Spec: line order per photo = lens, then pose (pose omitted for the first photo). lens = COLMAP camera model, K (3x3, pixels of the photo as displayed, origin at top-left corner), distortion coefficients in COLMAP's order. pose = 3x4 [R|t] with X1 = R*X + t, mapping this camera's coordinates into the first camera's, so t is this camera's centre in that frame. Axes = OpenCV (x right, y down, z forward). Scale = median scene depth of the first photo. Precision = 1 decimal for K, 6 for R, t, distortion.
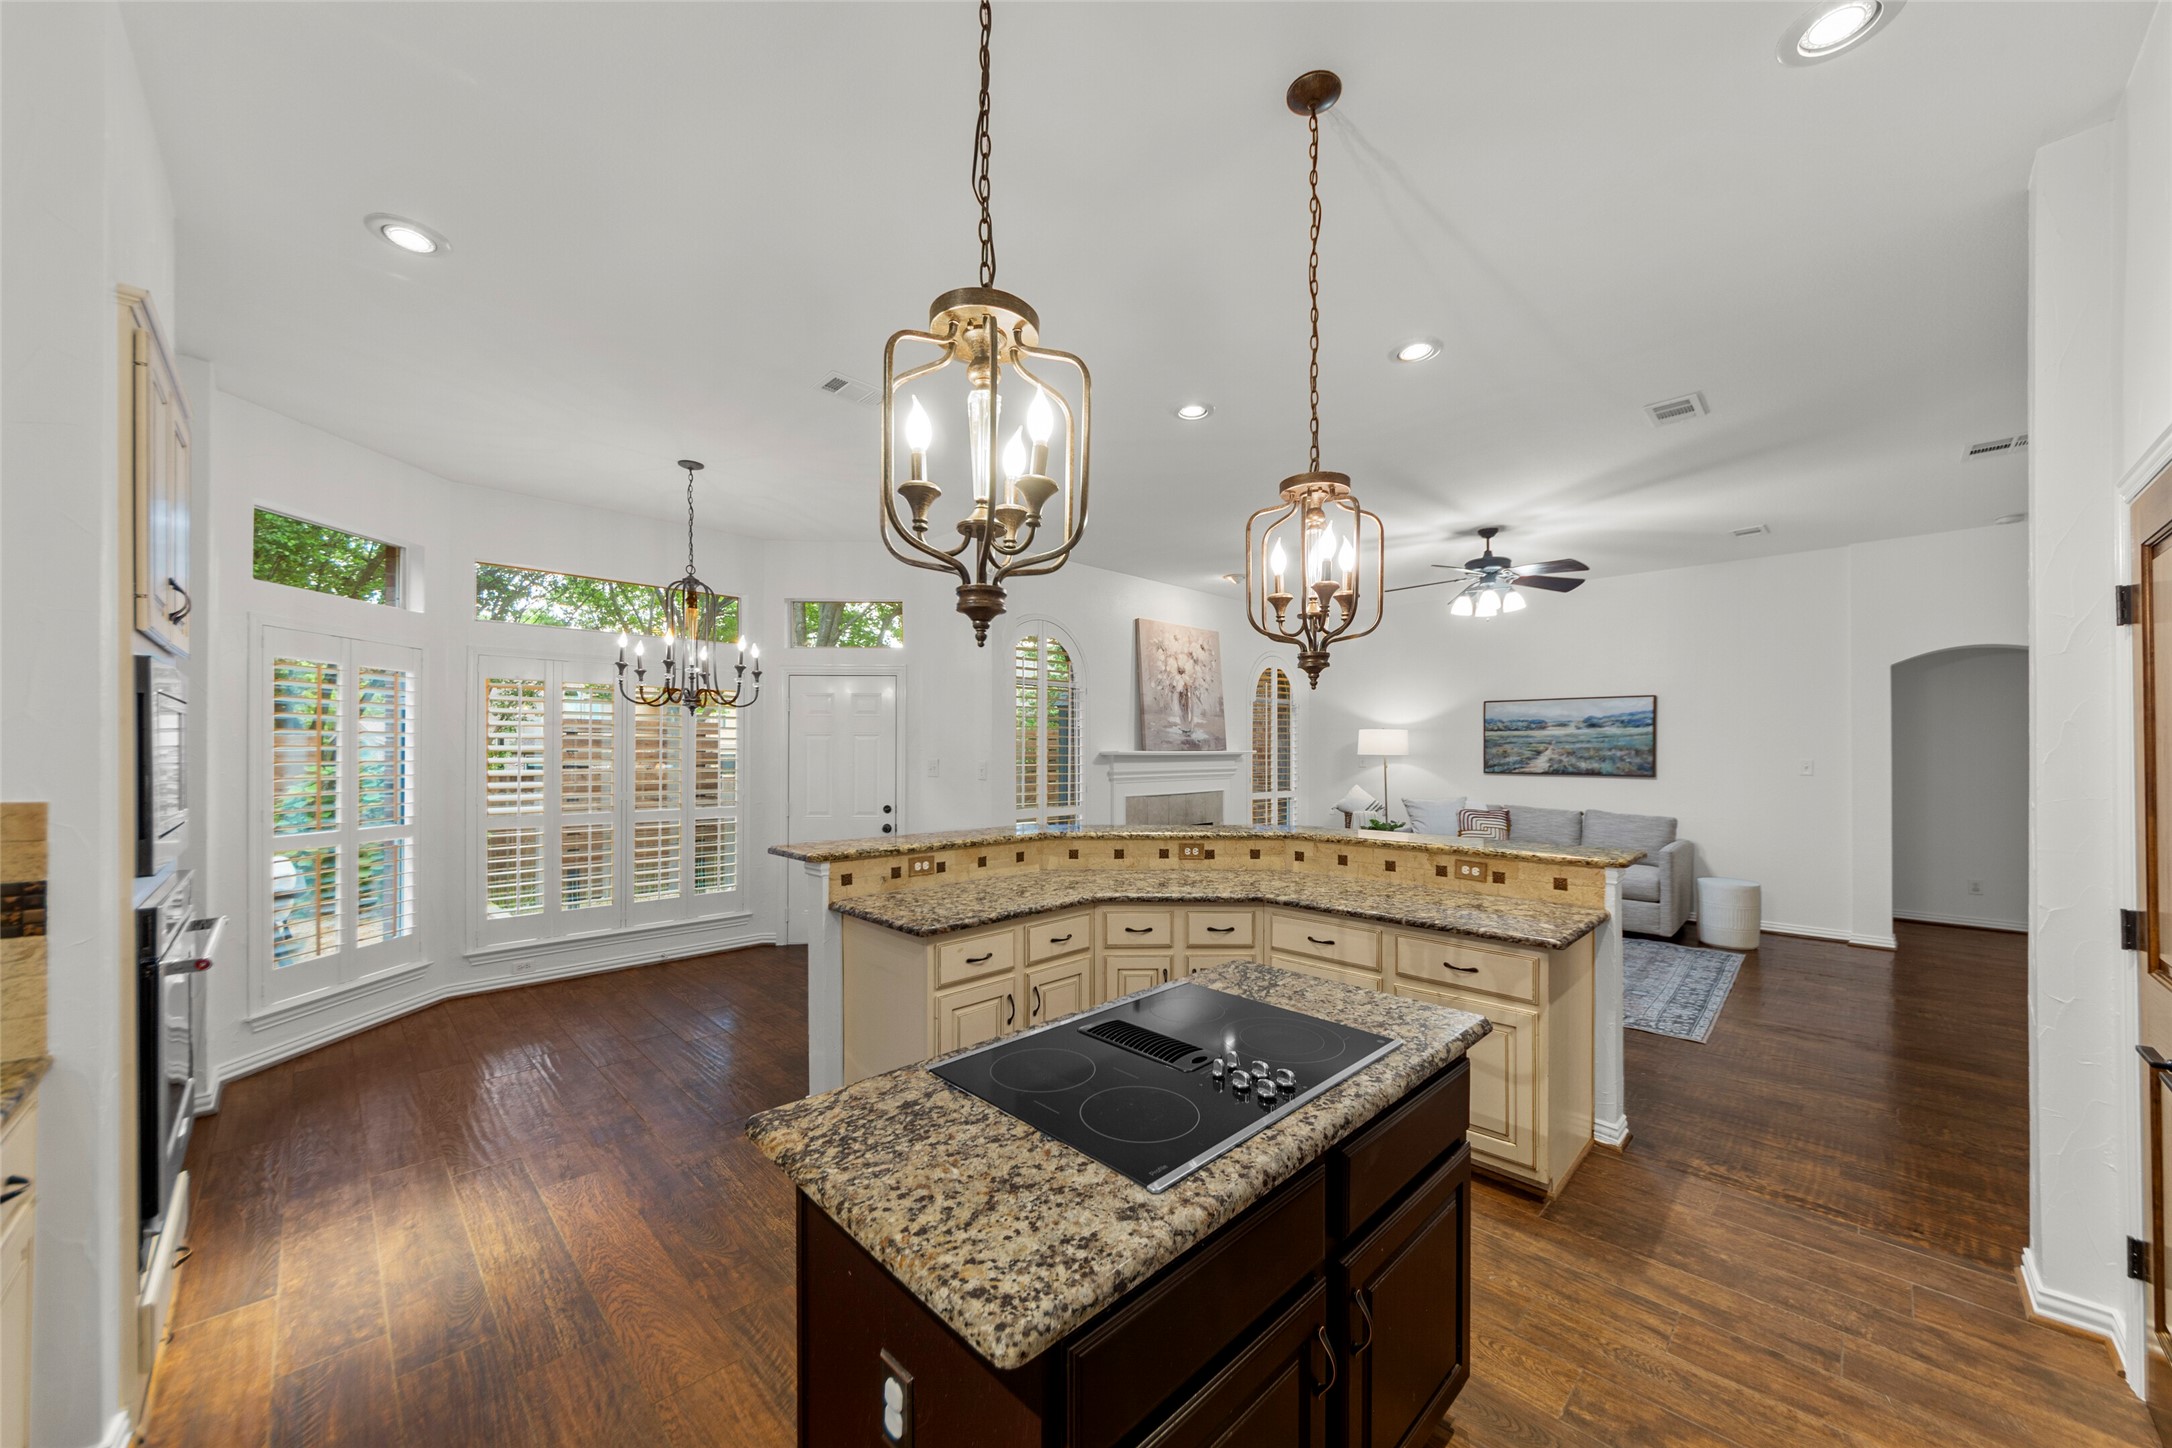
lens RADIAL K [[779.0, 0, 1087.2], [0, 779.0, 753.6], [0, 0, 1]] dist [0.001105, 0.000014]
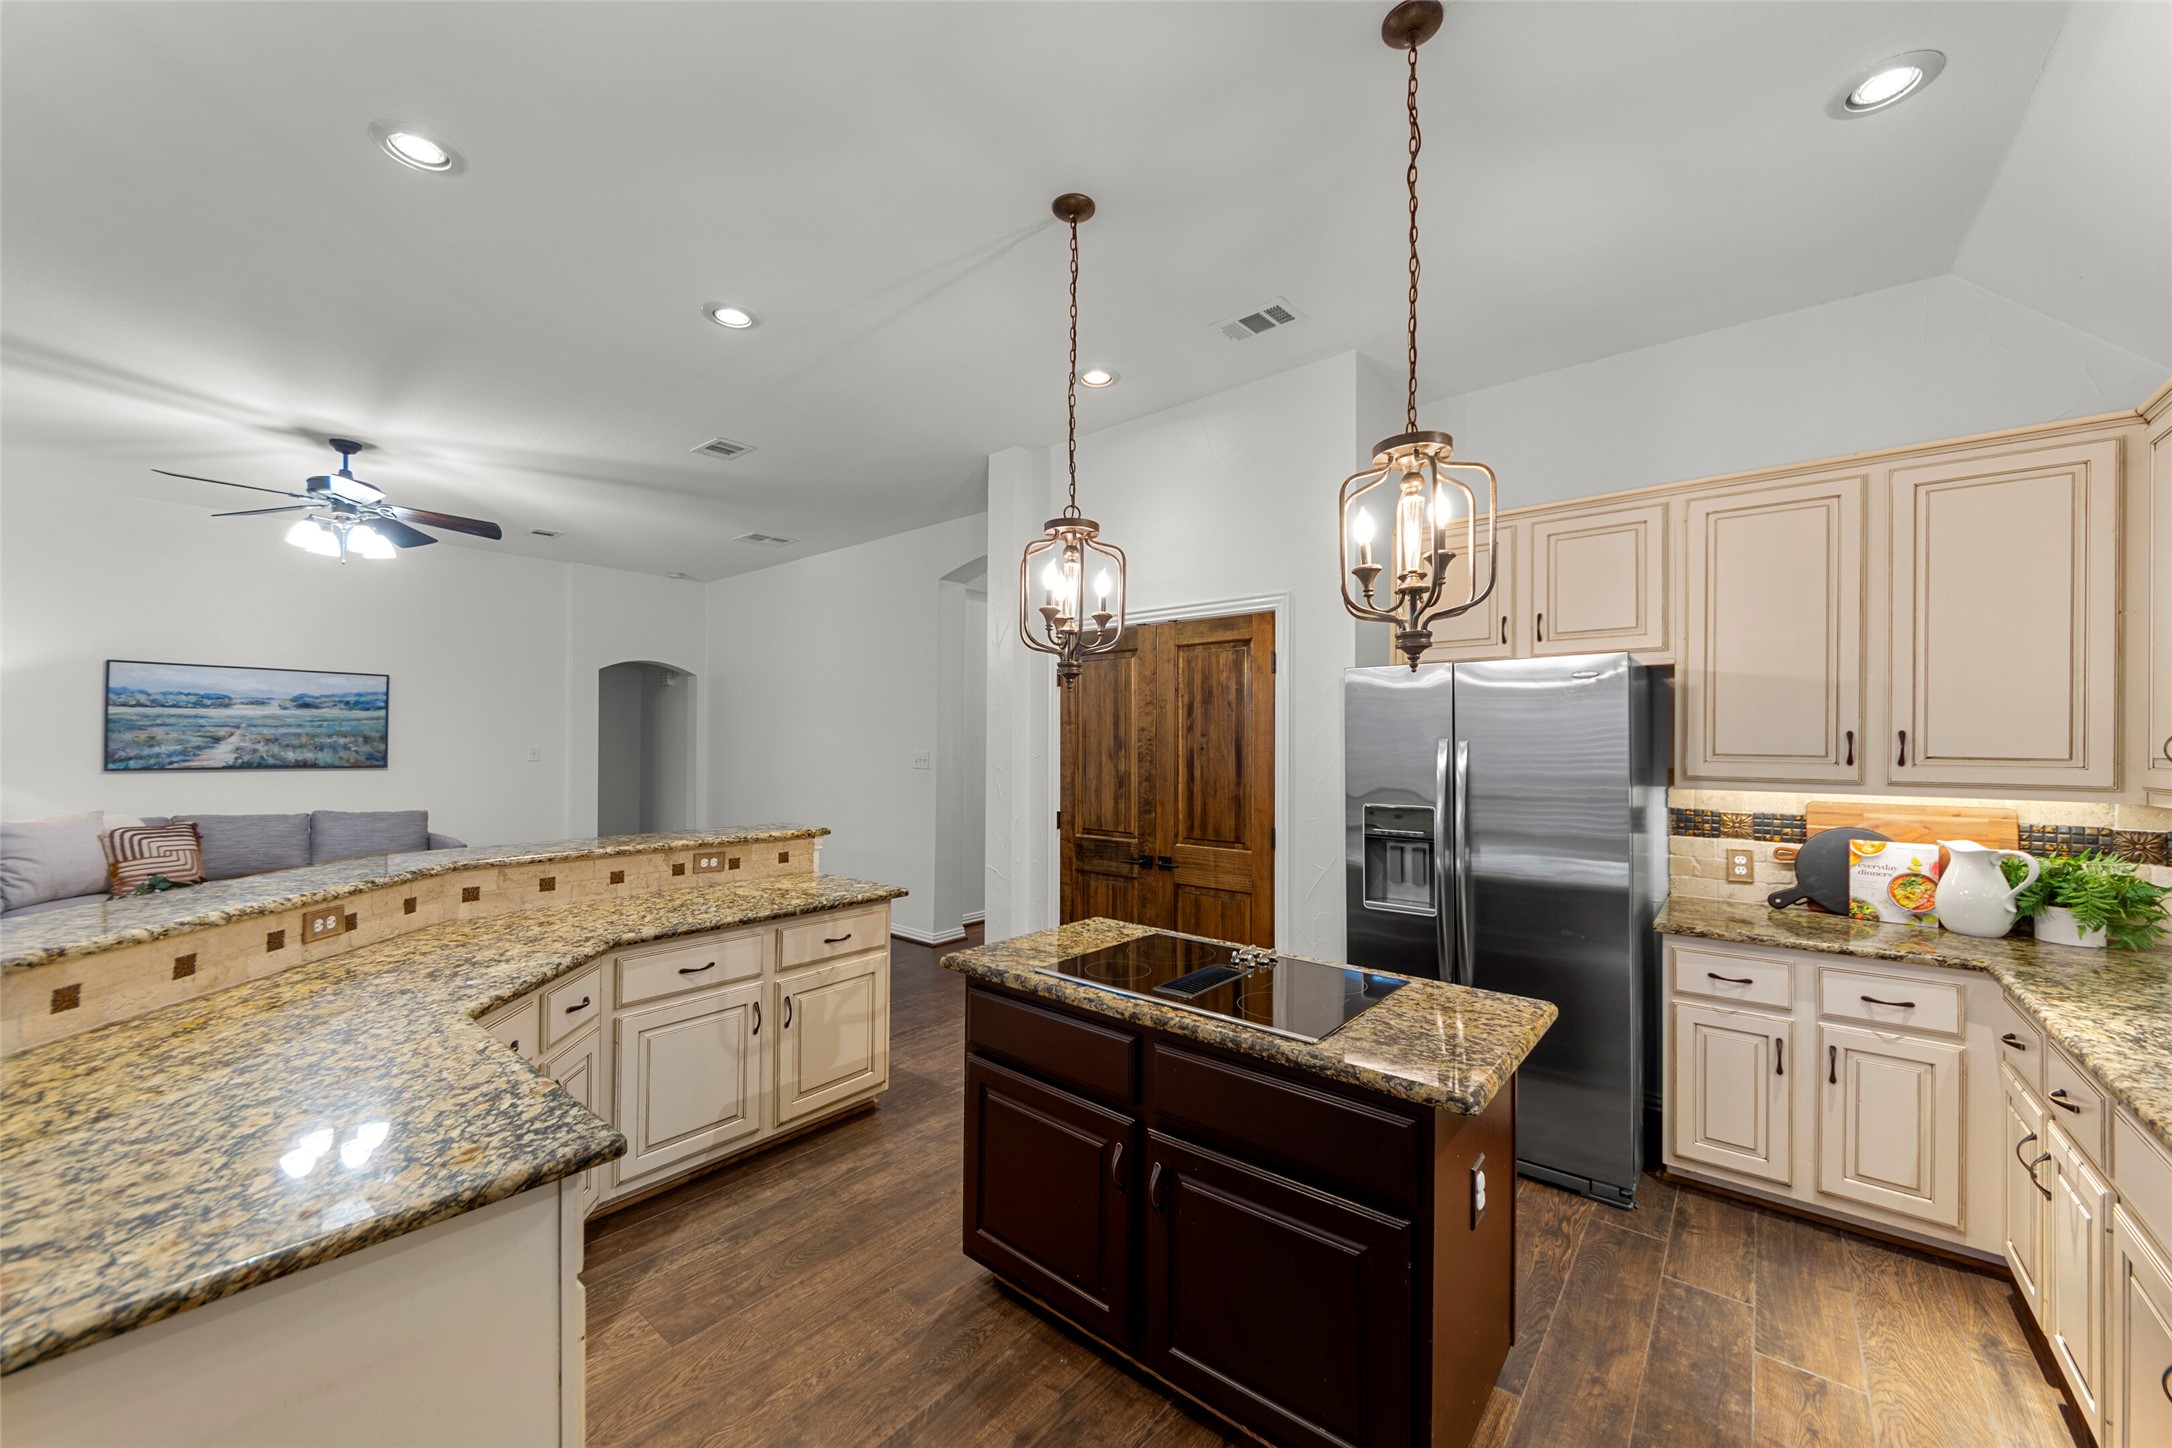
lens RADIAL K [[818.2, 0, 1084.6], [0, 818.2, 733.1], [0, 0, 1]] dist [-0.001827, -0.000107]
pose [[-0.094335, 0.009566, 0.995495, -0.385467], [-0.001682, 0.999951, -0.009768, -0.001730], [-0.995539, -0.002596, -0.094315, 0.423844]]
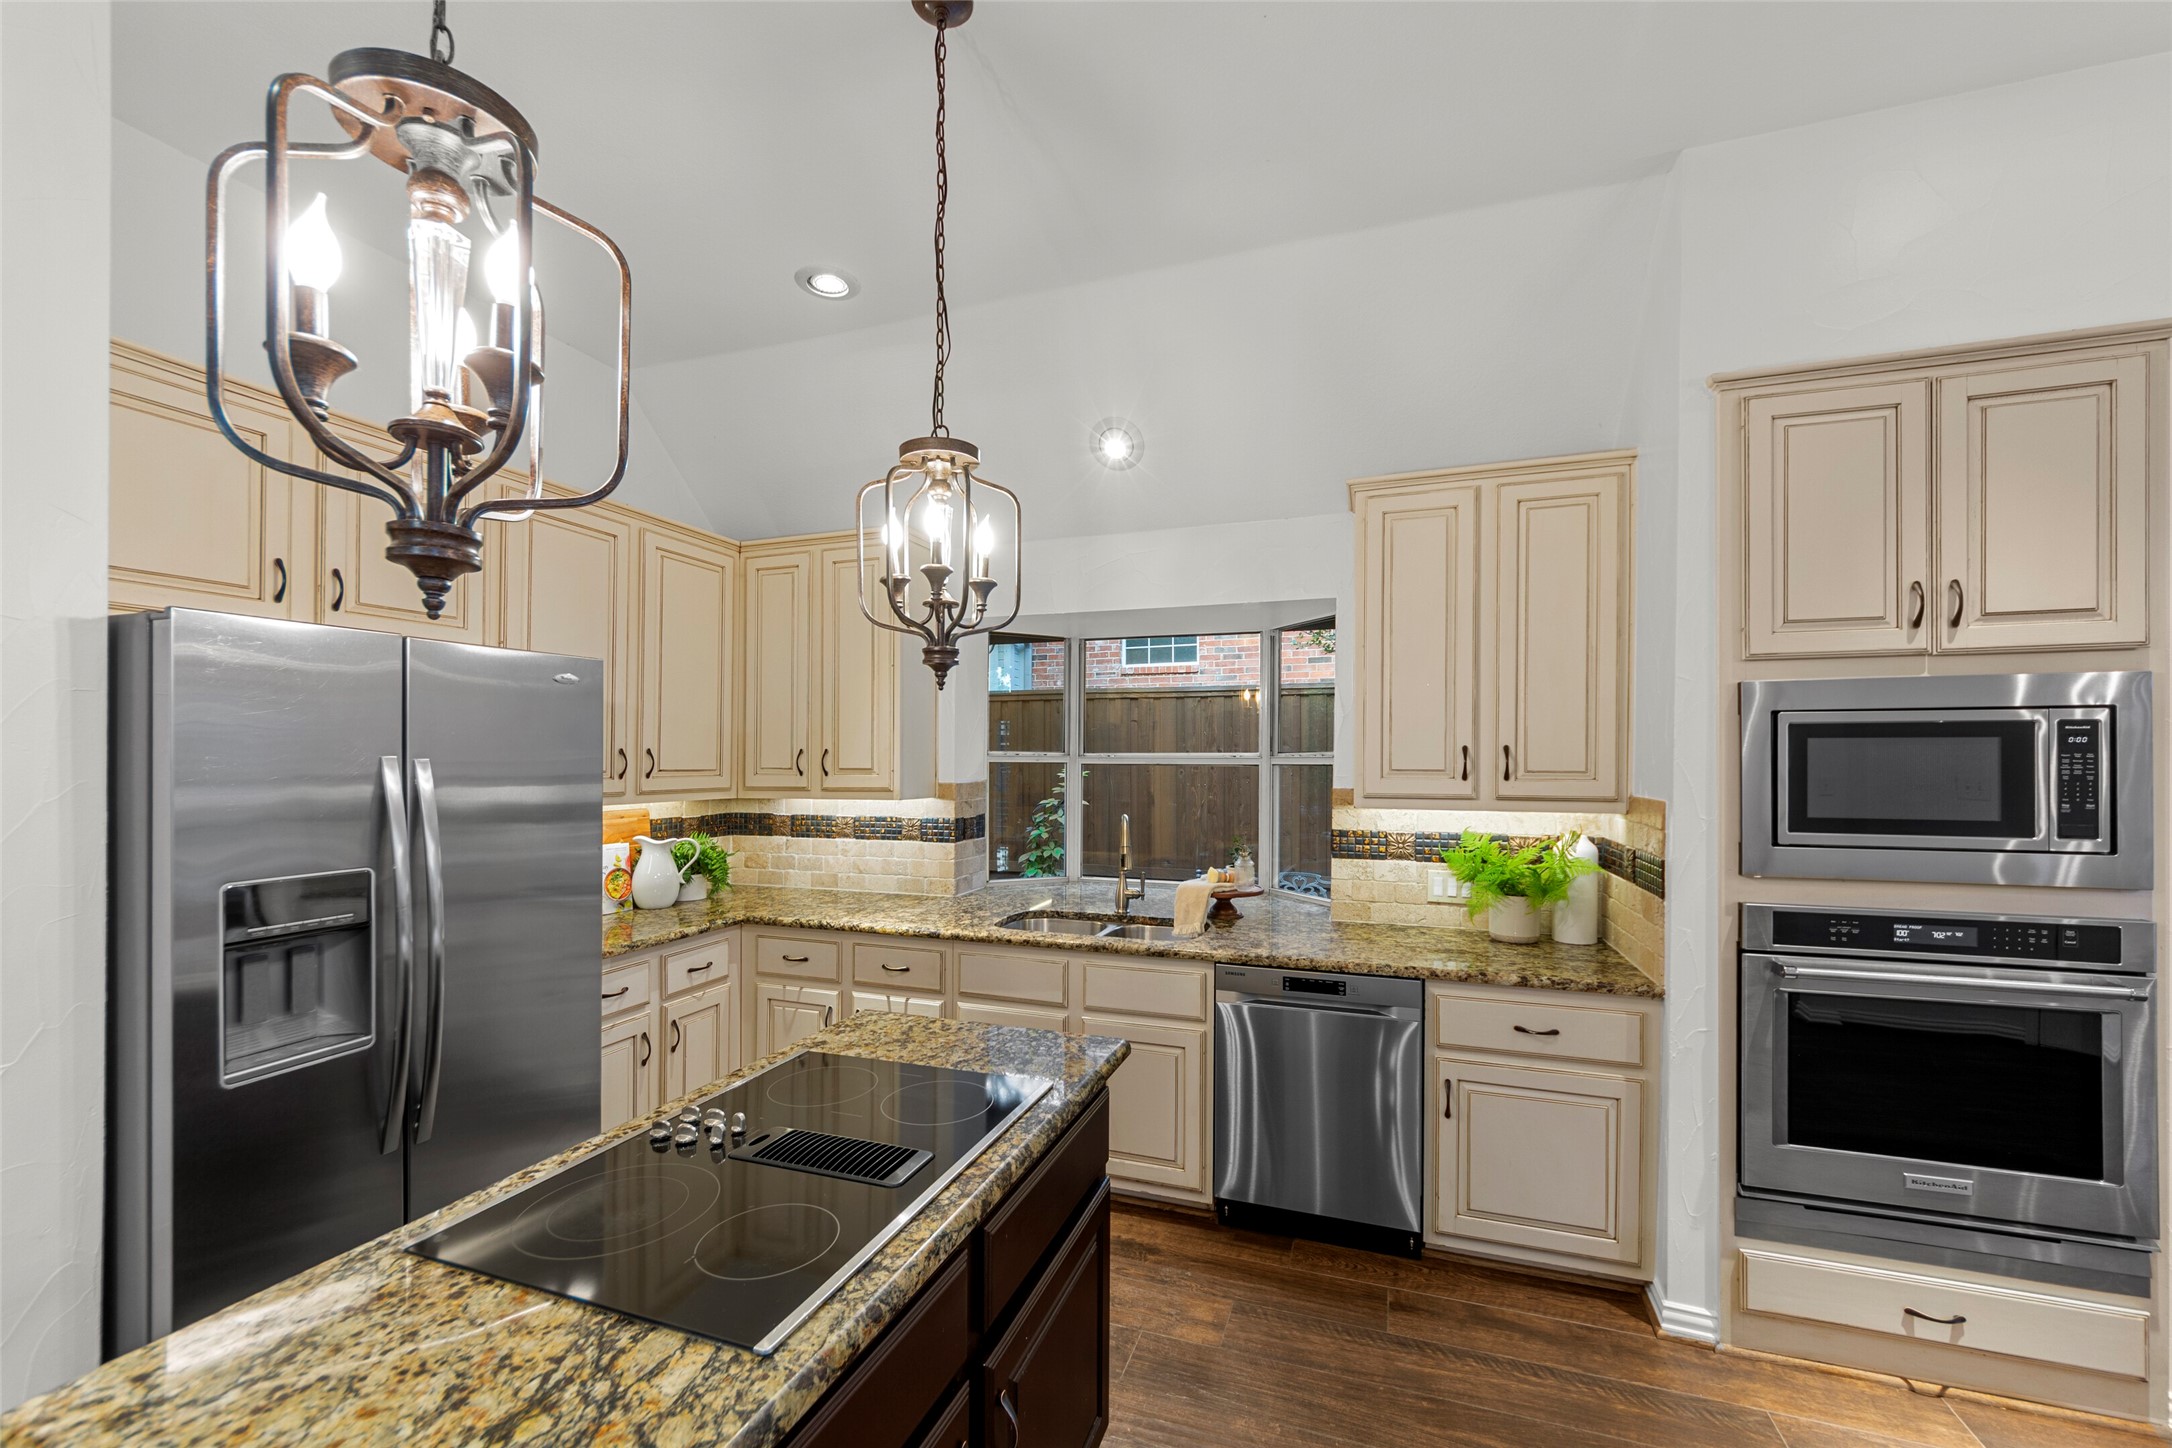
lens RADIAL K [[854.7, 0, 1098.0], [0, 854.7, 758.3], [0, 0, 1]] dist [-0.000934, -0.000190]
pose [[-0.896208, -0.003157, -0.443622, 0.069573], [-0.003730, 0.999993, 0.000420, -0.003442], [0.443618, 0.002031, -0.896214, 0.597426]]
